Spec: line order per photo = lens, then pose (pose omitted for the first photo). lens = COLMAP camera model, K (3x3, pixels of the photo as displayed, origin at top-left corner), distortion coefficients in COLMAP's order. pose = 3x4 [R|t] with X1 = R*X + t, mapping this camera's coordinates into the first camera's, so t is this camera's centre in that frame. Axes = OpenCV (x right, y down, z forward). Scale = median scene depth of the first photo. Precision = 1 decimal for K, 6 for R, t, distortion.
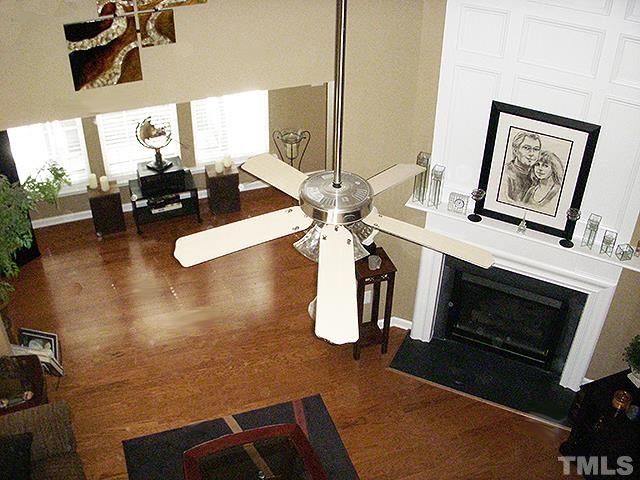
lens RADIAL K [[724.2, 0, 320.0], [0, 724.2, 240.0], [0, 0, 1]] dist [-0.227544, 0.149784]
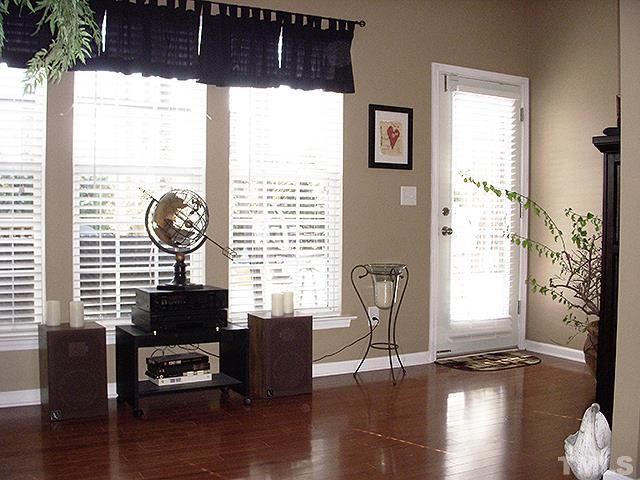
lens RADIAL K [[724.2, 0, 320.0], [0, 724.2, 240.0], [0, 0, 1]] dist [-0.227544, 0.149784]
pose [[0.984862, -0.016522, 0.172554, -0.320204], [0.110724, 0.825866, -0.552888, 0.275641], [-0.133371, 0.563624, 0.815193, 0.769220]]
